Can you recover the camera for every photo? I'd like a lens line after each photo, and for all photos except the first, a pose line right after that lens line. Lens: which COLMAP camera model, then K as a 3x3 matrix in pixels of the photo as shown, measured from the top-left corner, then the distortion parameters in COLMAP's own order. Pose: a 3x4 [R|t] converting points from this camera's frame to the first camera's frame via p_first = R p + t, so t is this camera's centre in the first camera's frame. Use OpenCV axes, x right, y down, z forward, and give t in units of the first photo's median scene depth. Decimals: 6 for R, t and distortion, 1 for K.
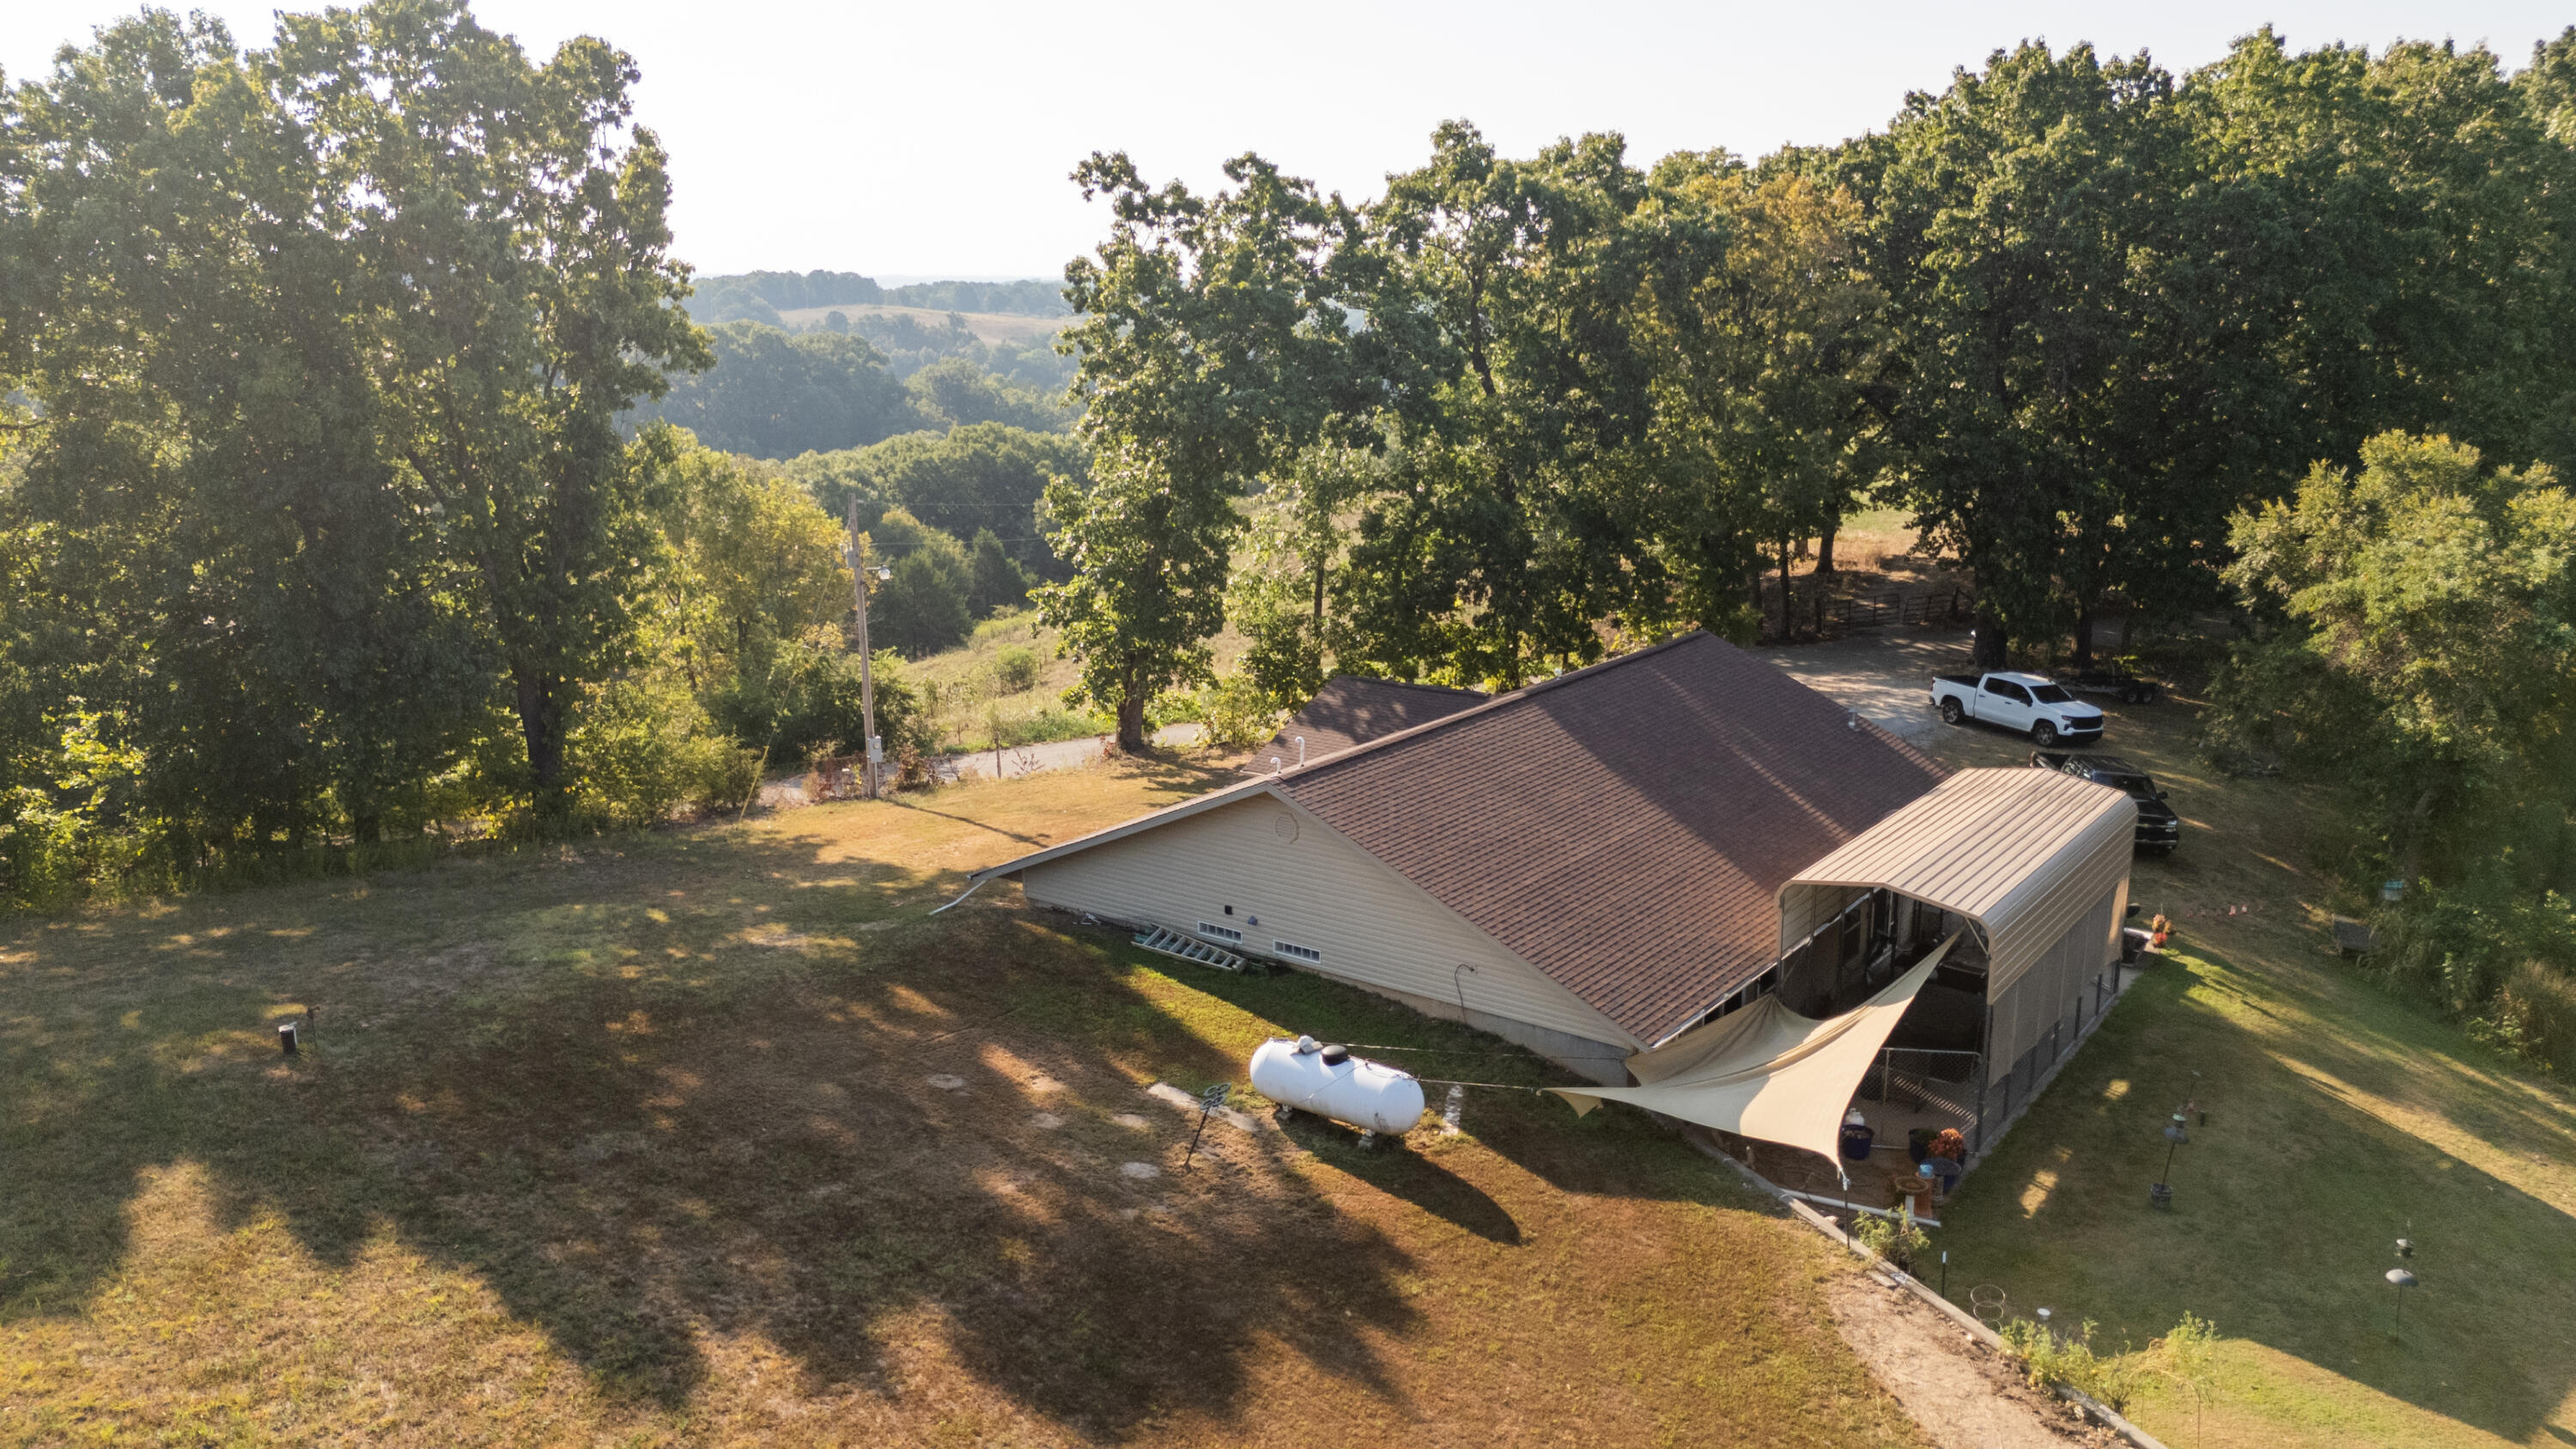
lens RADIAL K [[1901.1, 0, 1291.5], [0, 1901.1, 734.6], [0, 0, 1]] dist [0.065442, -0.067699]
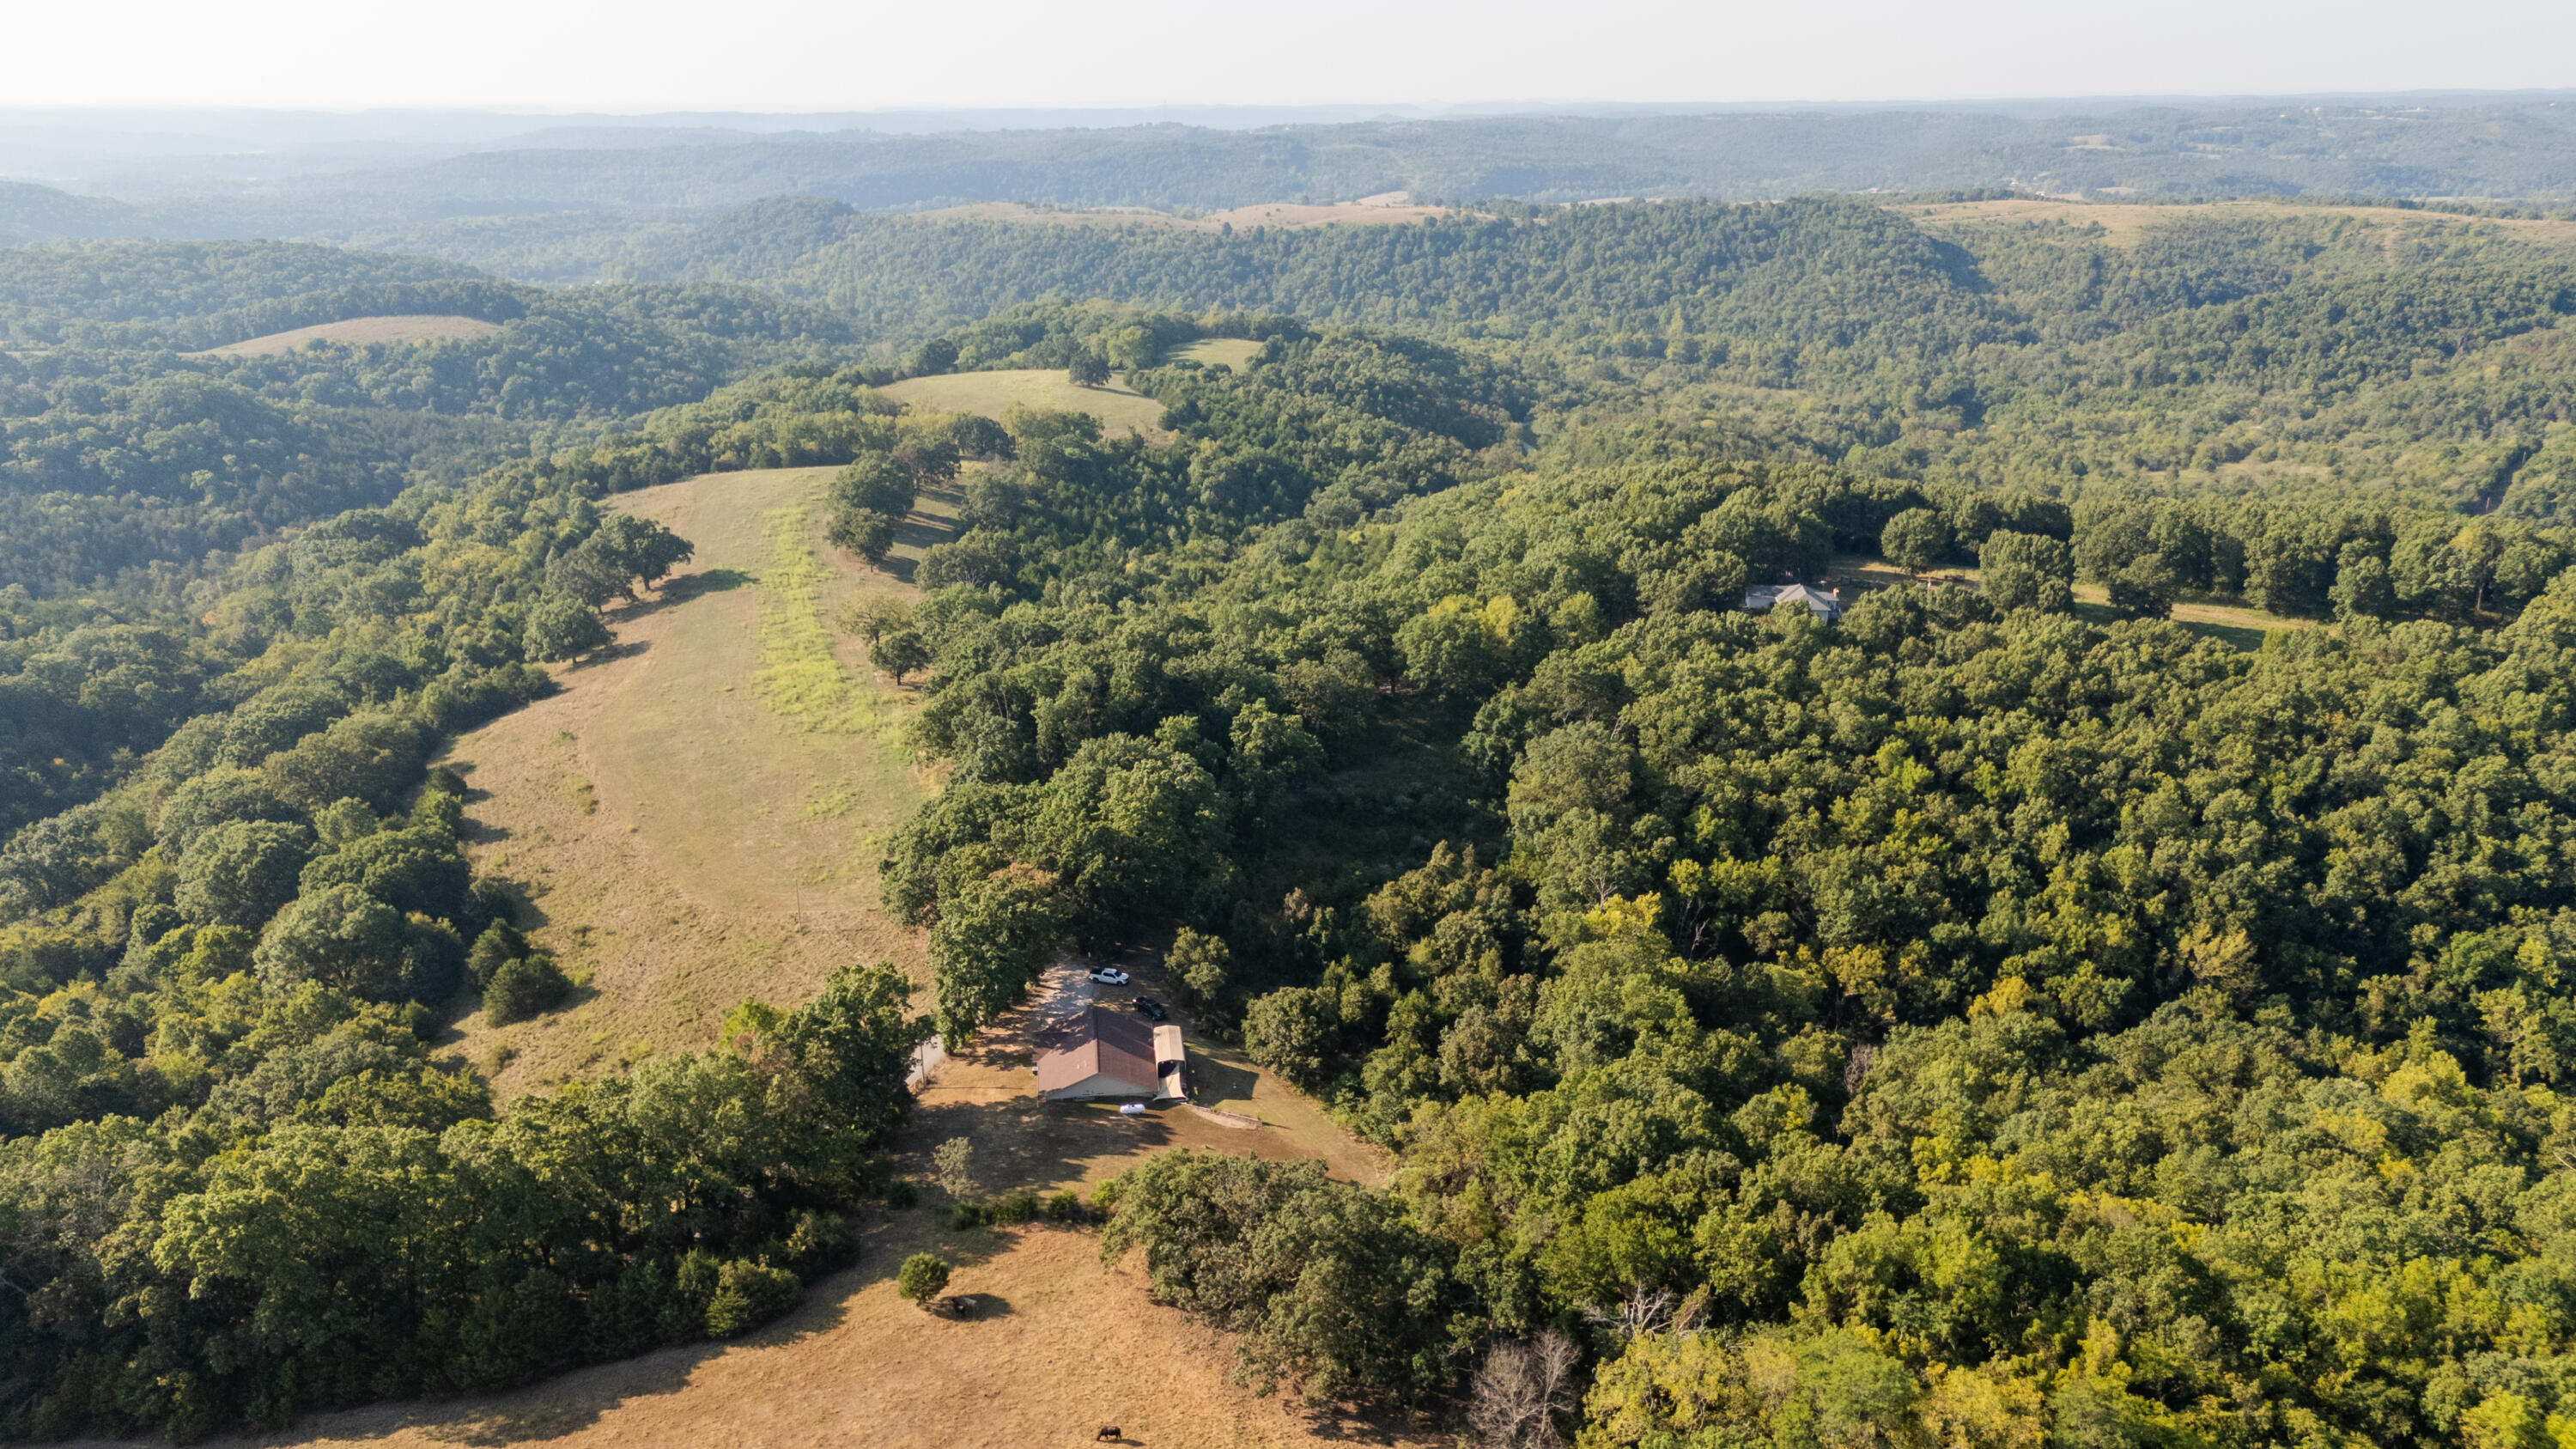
lens RADIAL K [[1901.1, 0, 1302.0], [0, 1901.1, 745.3], [0, 0, 1]] dist [0.065442, -0.067699]
pose [[0.725709, -0.222849, 0.650911, -2.476361], [0.161430, 0.974831, 0.153767, -1.384576], [-0.668795, -0.006514, 0.743418, -3.107728]]
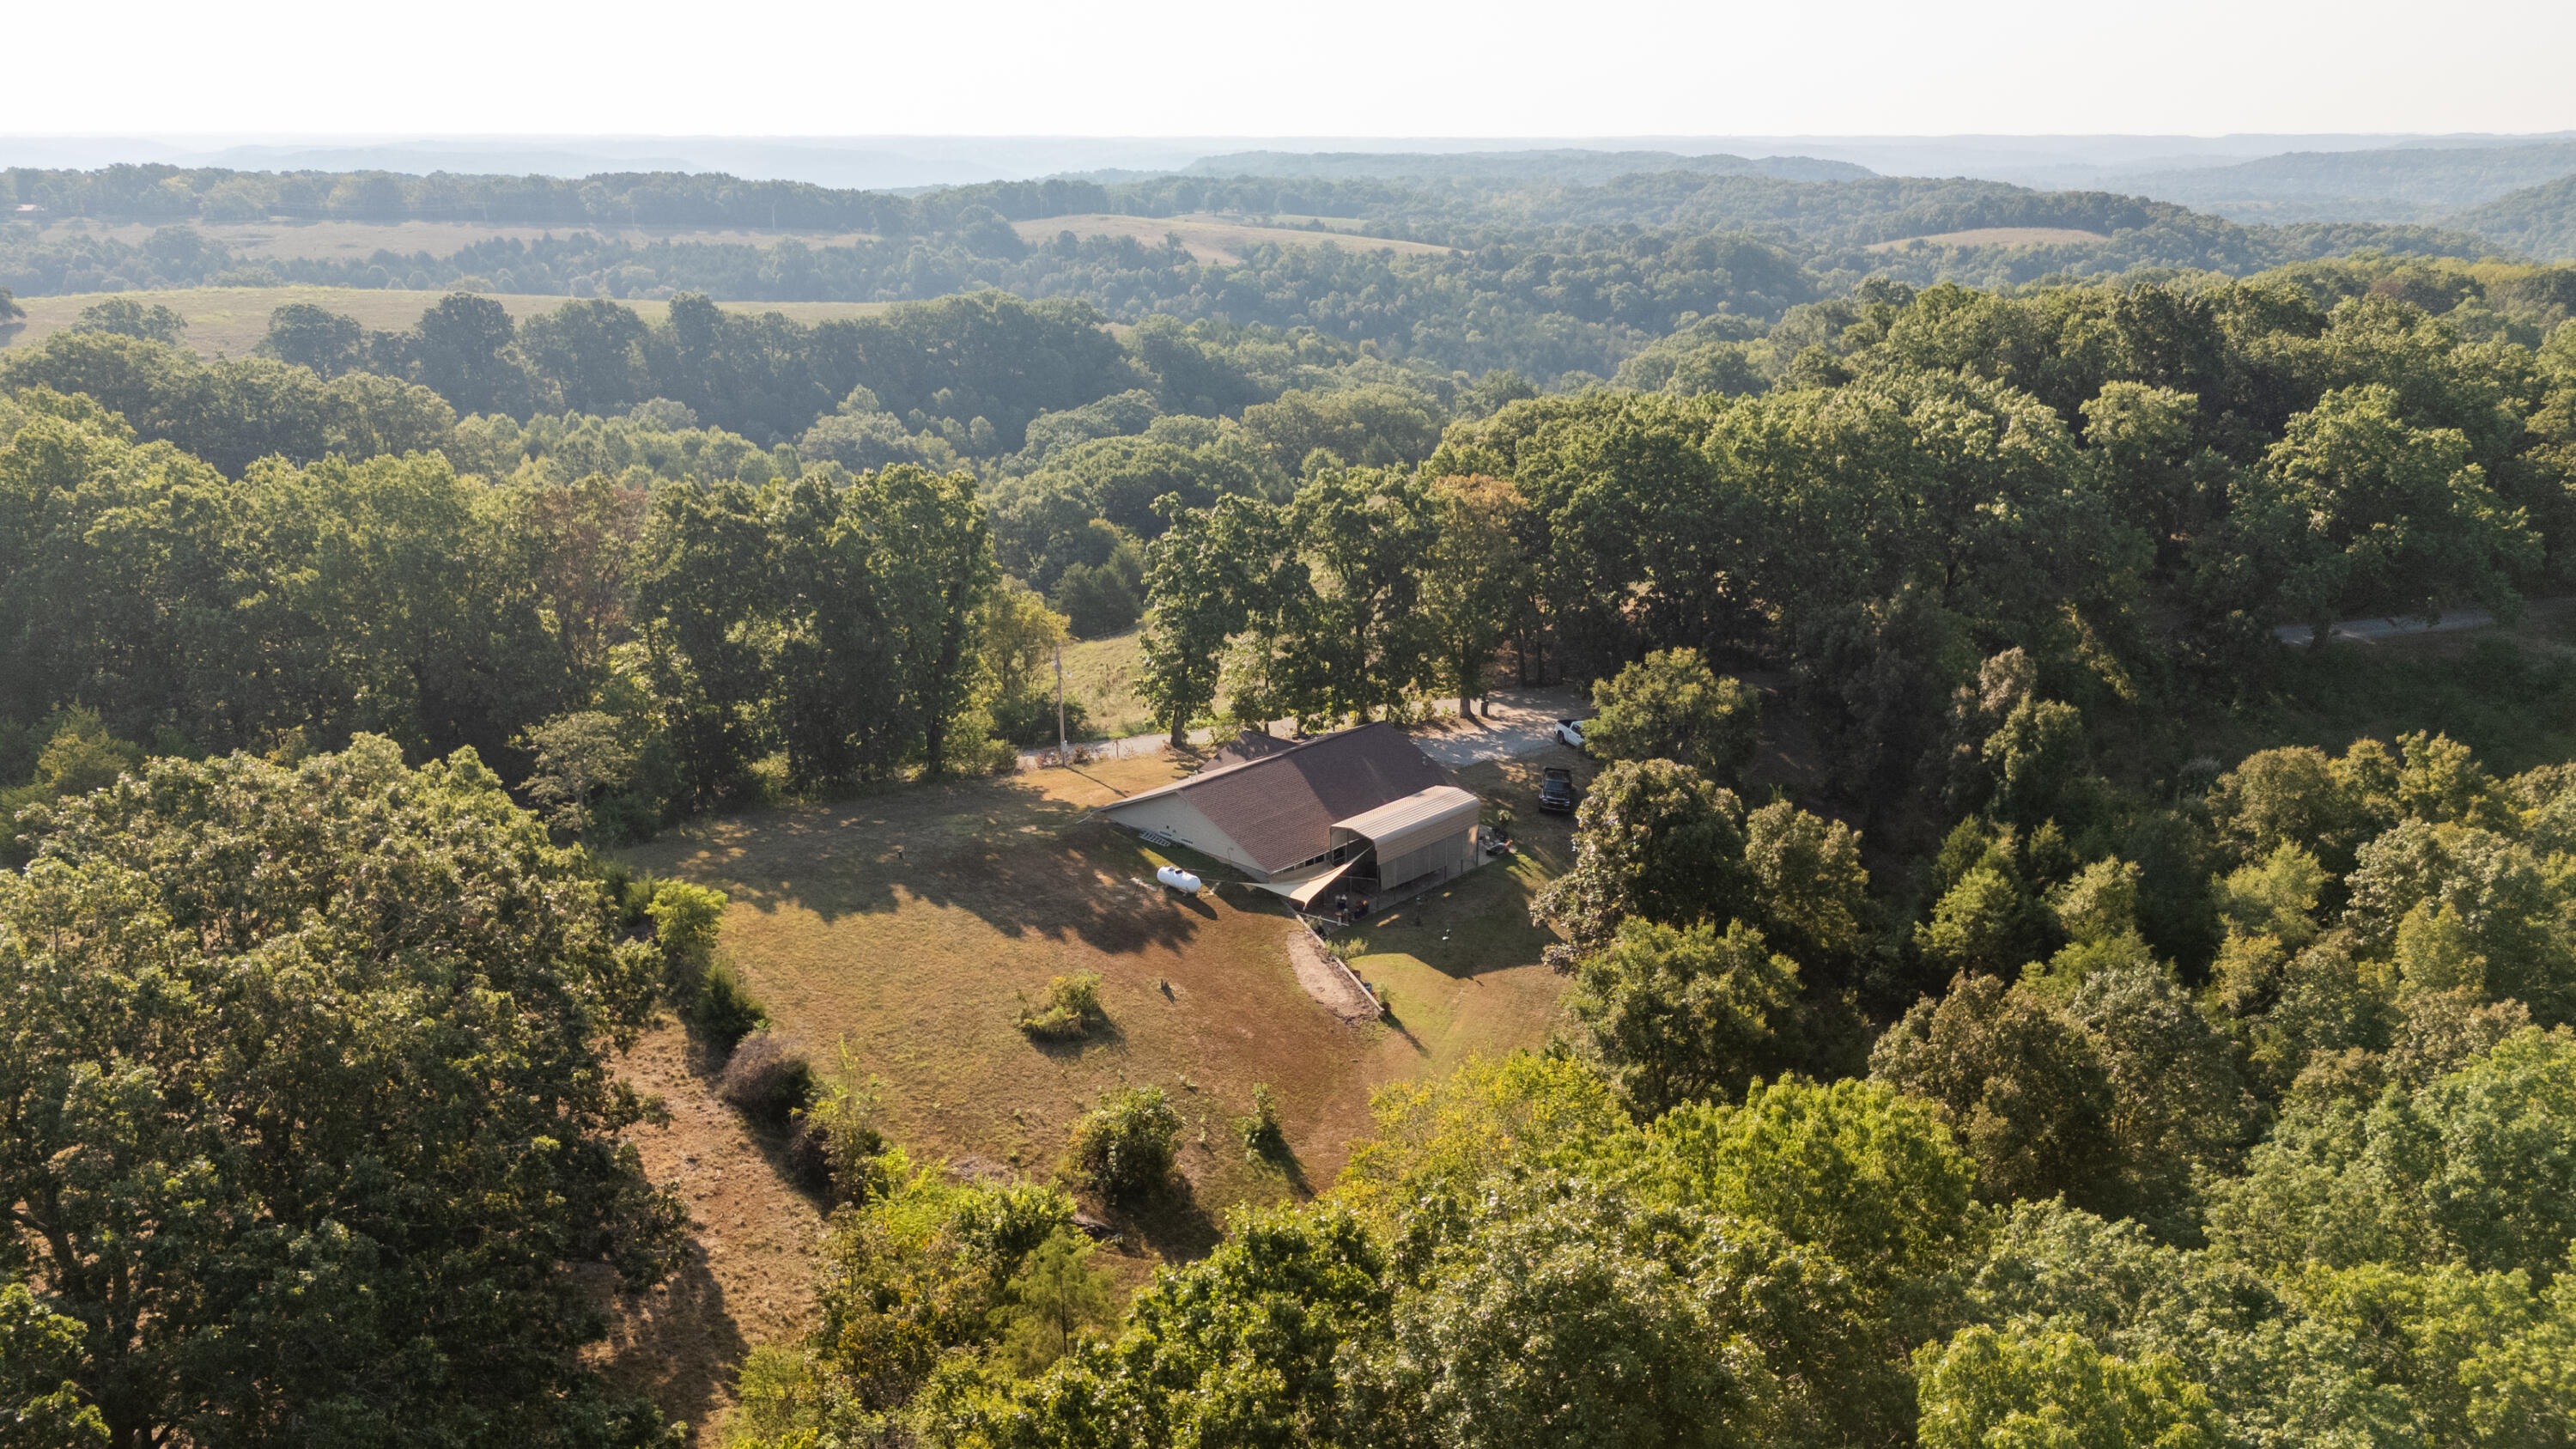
lens RADIAL K [[1901.1, 0, 1284.8], [0, 1901.1, 725.8], [0, 0, 1]] dist [0.065442, -0.067699]
pose [[0.992719, 0.035280, -0.115174, 0.349454], [-0.027774, 0.997424, 0.066140, -0.194752], [0.117211, -0.062459, 0.991141, -1.410249]]
